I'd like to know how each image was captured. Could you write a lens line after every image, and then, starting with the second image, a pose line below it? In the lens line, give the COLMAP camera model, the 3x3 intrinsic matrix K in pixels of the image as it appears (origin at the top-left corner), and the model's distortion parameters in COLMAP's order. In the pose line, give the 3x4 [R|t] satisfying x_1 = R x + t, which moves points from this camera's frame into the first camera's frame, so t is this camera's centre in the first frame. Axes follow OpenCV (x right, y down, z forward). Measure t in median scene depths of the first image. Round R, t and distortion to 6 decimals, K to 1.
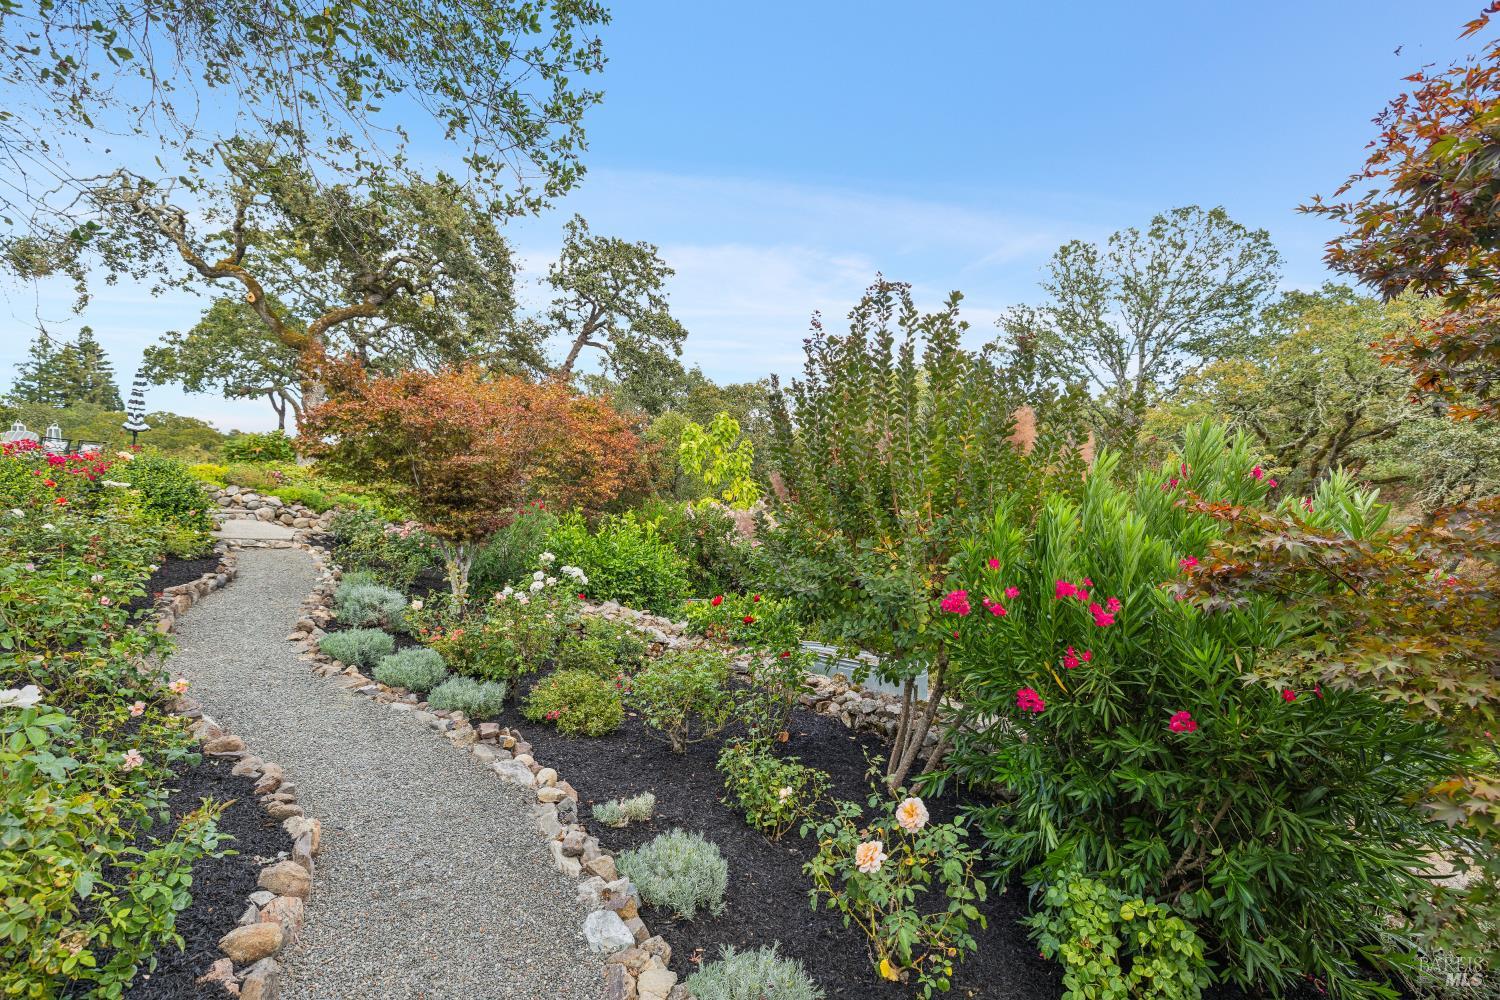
lens RADIAL K [[673.7, 0, 746.2], [0, 673.7, 502.0], [0, 0, 1]] dist [0.003821, 0.000659]
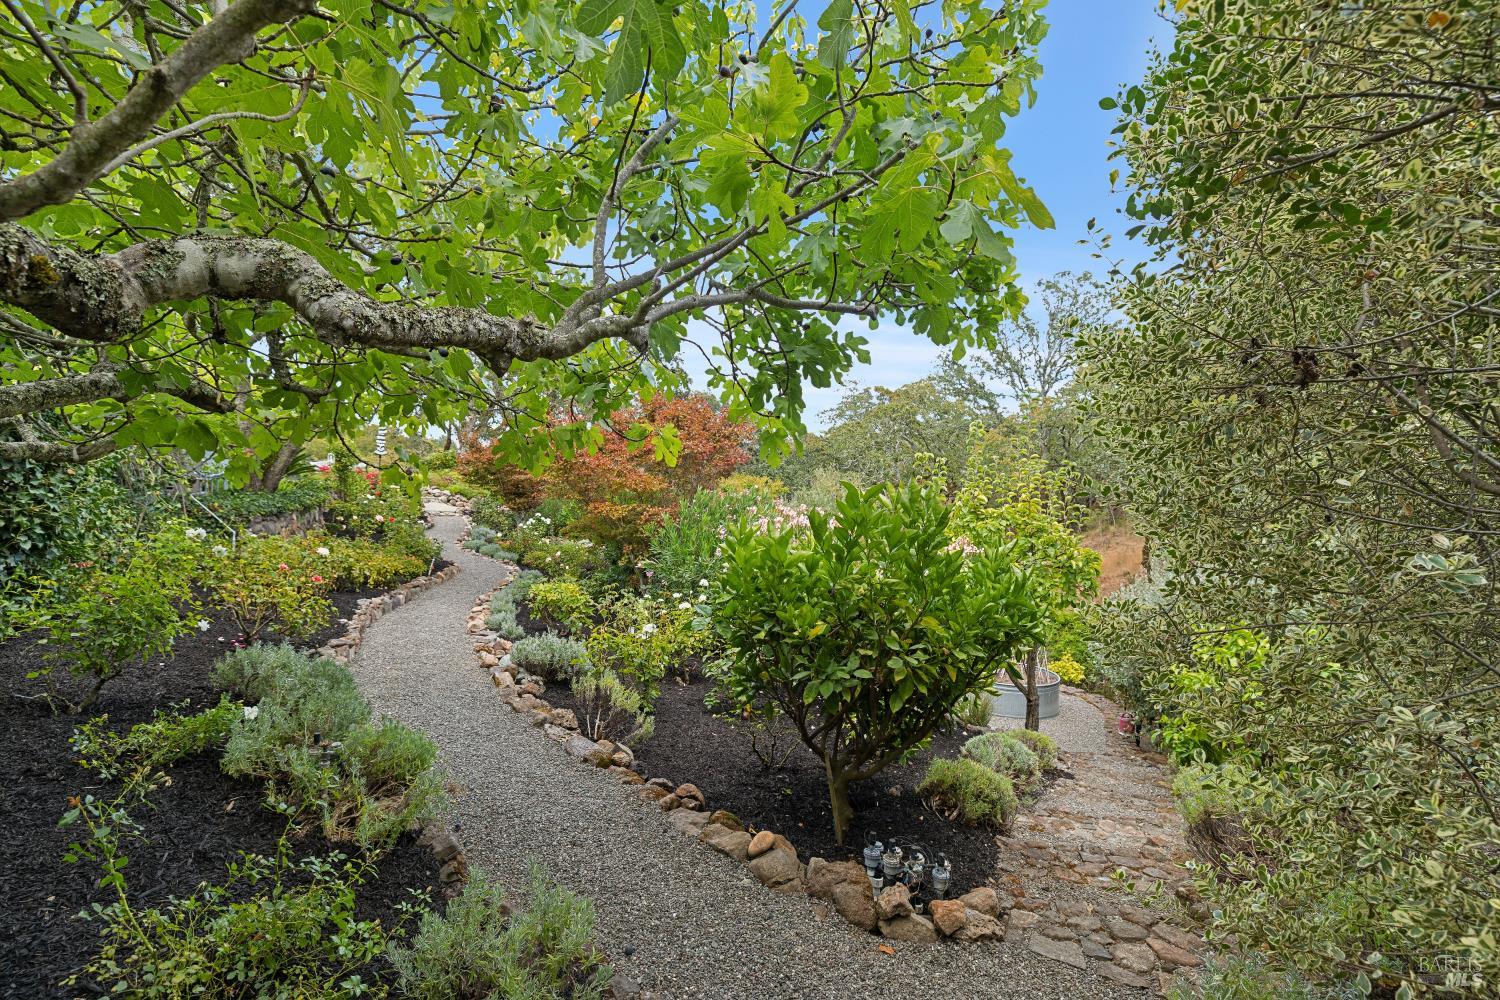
lens RADIAL K [[673.7, 0, 750.6], [0, 673.7, 499.7], [0, 0, 1]] dist [0.003821, 0.000659]
pose [[0.983731, 0.005388, -0.179568, 0.558154], [-0.003148, 0.999914, 0.012757, -0.010067], [0.179621, -0.011984, 0.983663, -0.825505]]
